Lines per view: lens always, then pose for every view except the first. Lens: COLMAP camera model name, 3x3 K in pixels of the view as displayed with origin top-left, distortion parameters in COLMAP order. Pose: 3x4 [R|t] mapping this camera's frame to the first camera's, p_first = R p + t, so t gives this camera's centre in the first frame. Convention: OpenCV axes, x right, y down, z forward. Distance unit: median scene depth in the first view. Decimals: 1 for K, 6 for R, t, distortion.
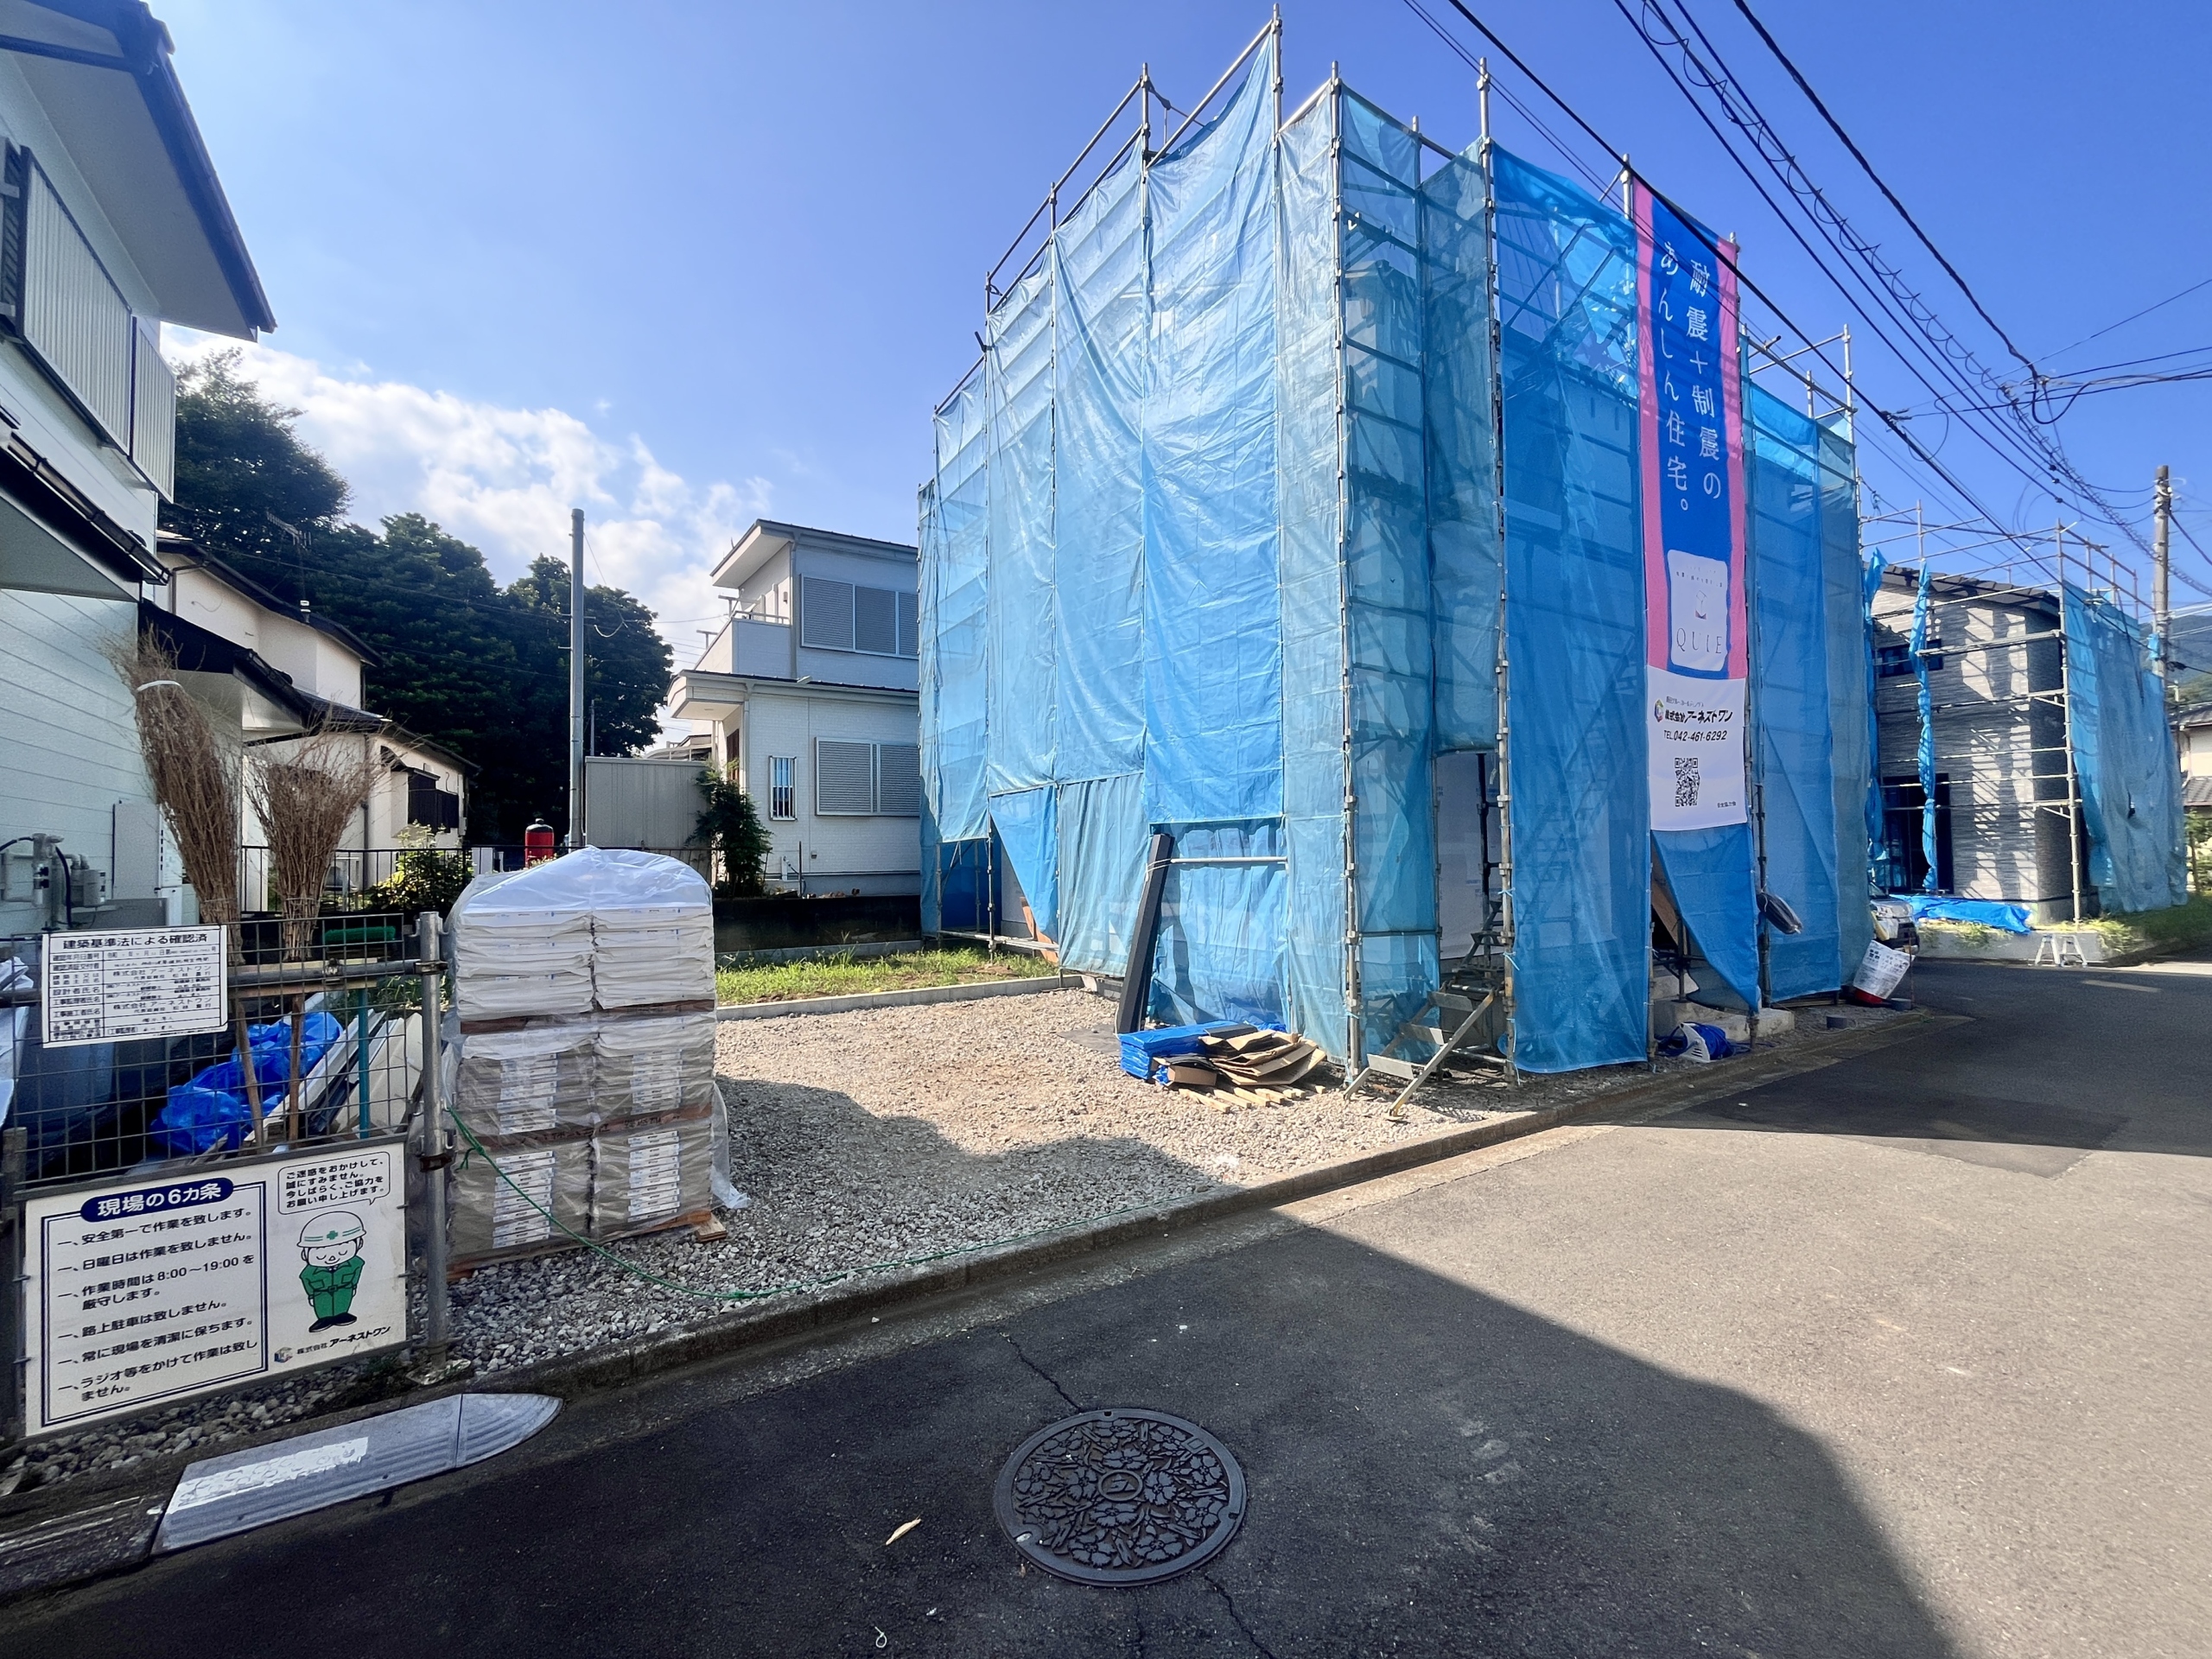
lens RADIAL K [[895.9, 0, 1101.9], [0, 895.9, 832.9], [0, 0, 1]] dist [-0.002367, -0.000378]
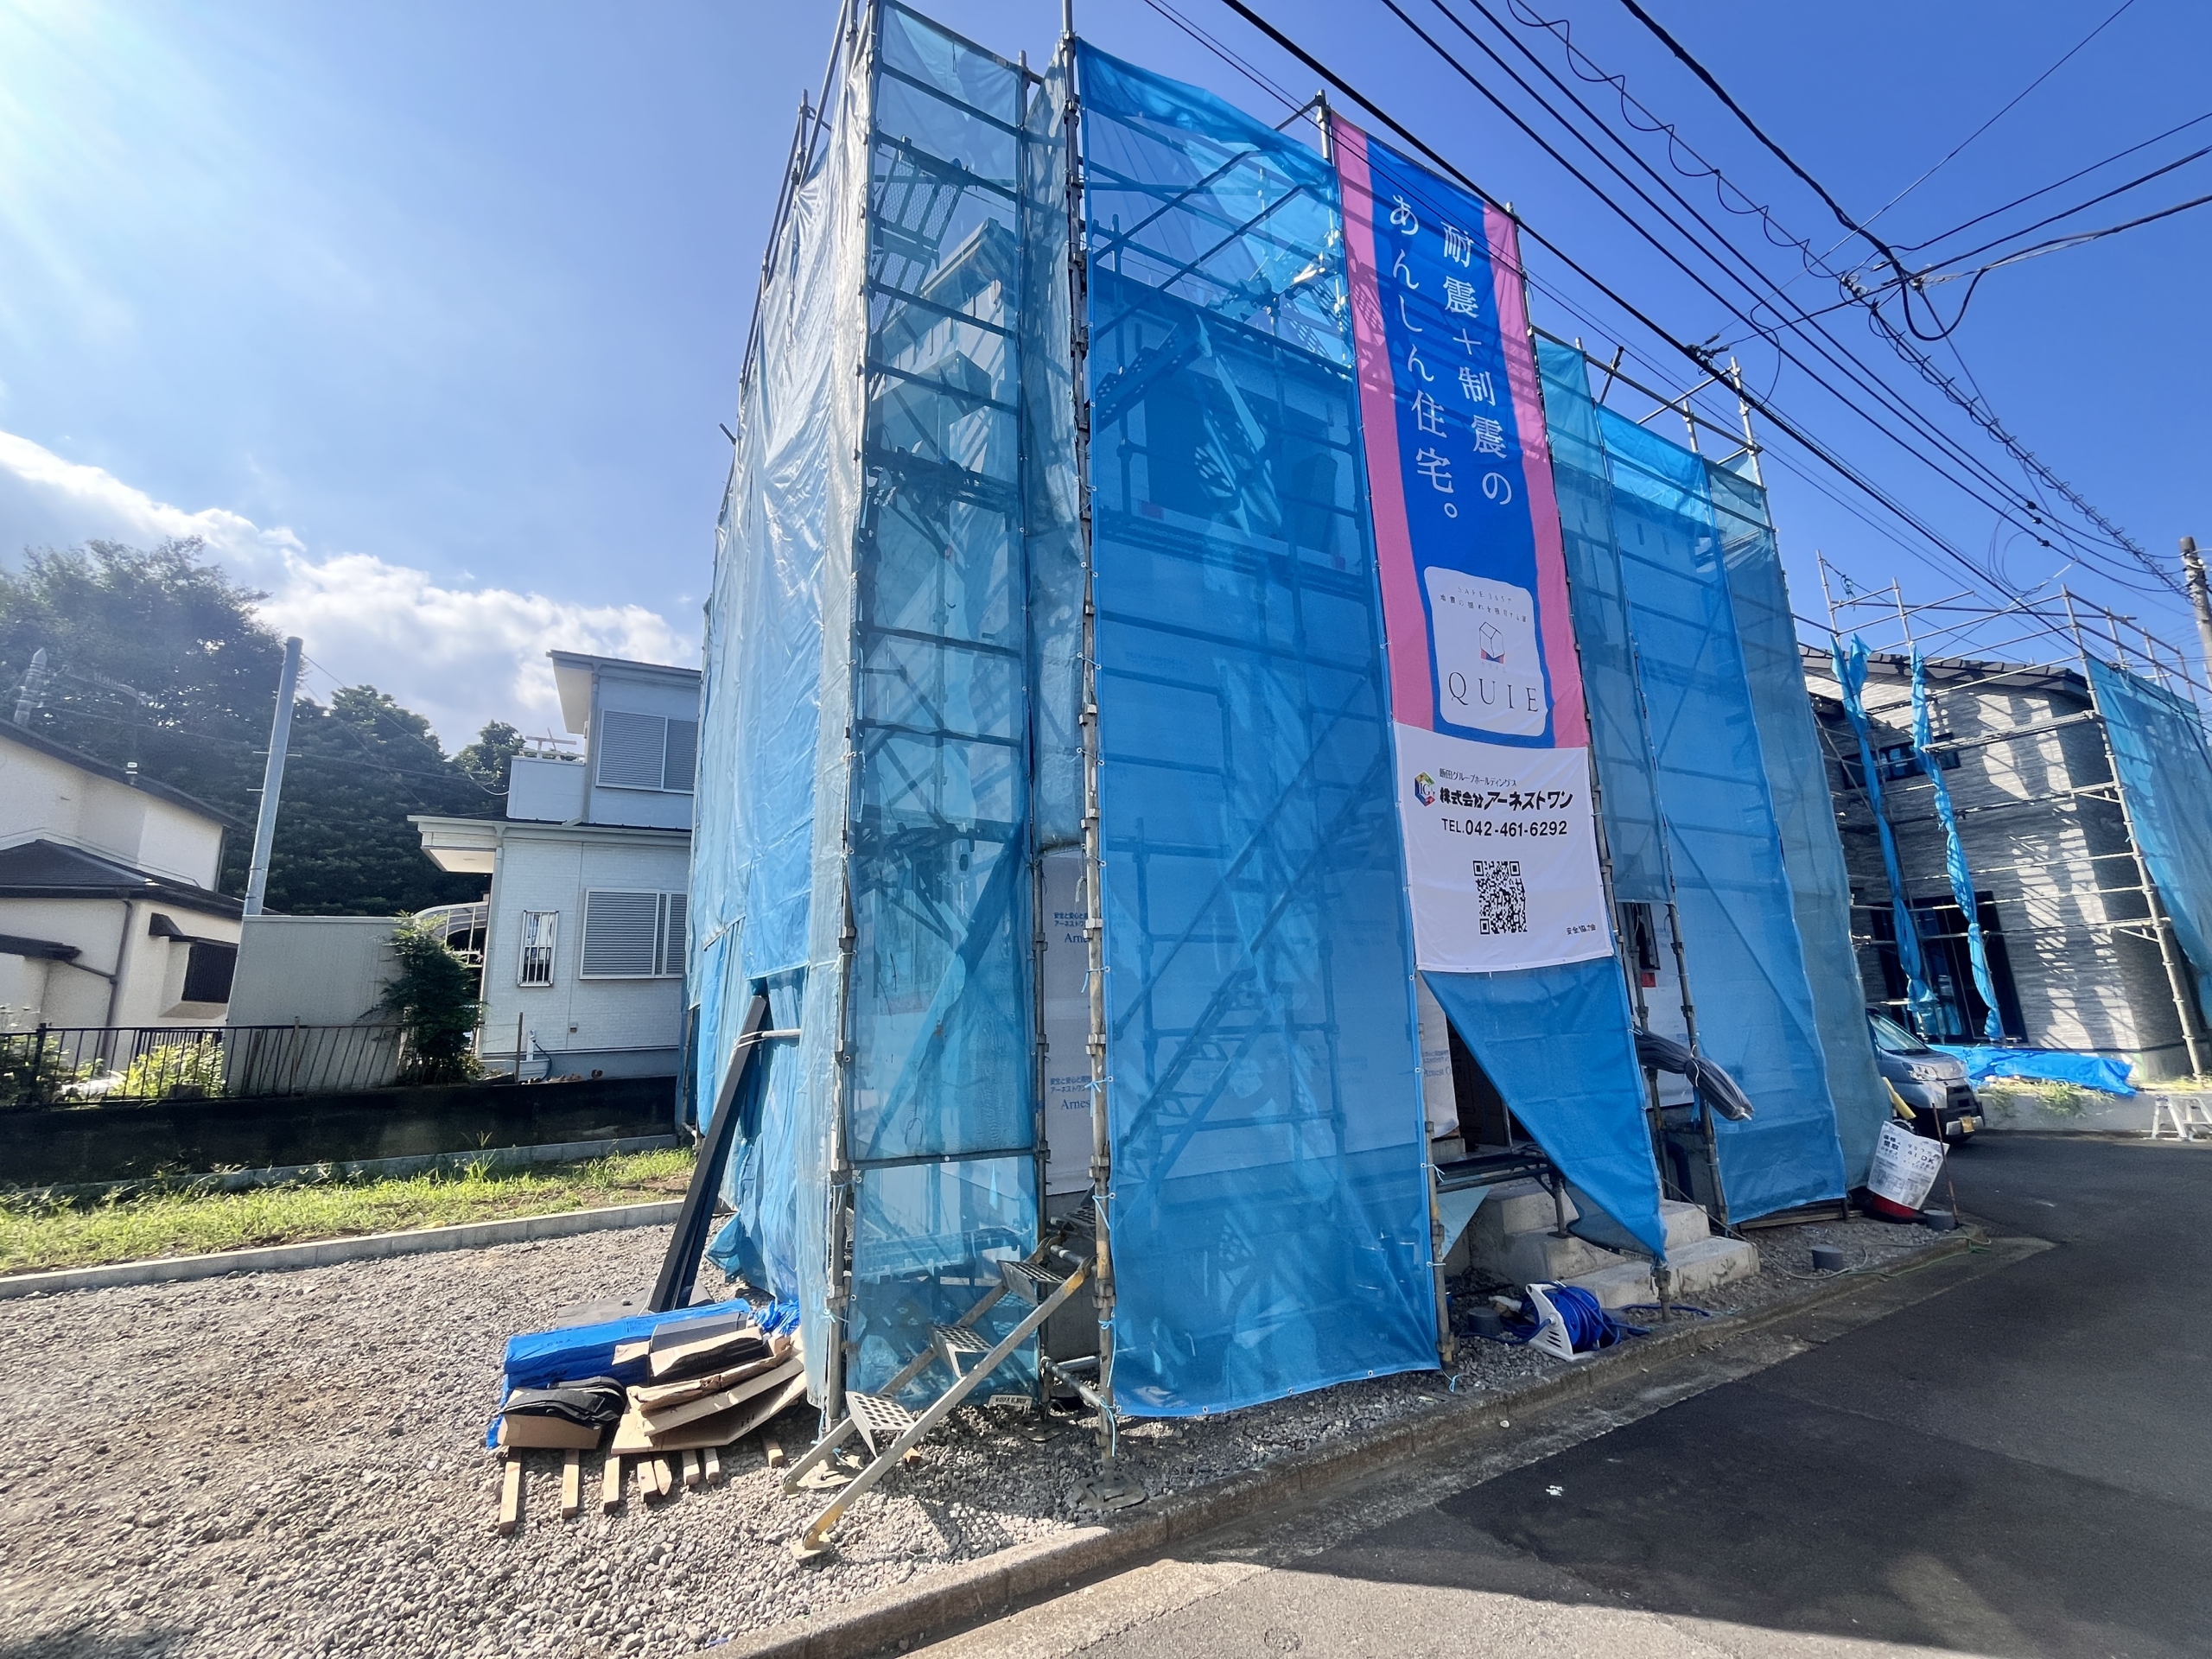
lens RADIAL K [[895.9, 0, 1101.9], [0, 895.9, 832.9], [0, 0, 1]] dist [-0.002367, -0.000378]
pose [[0.998227, -0.033736, -0.049029, 0.415649], [0.024752, 0.984524, -0.173493, 0.005030], [0.054123, 0.171972, 0.983614, 0.338940]]
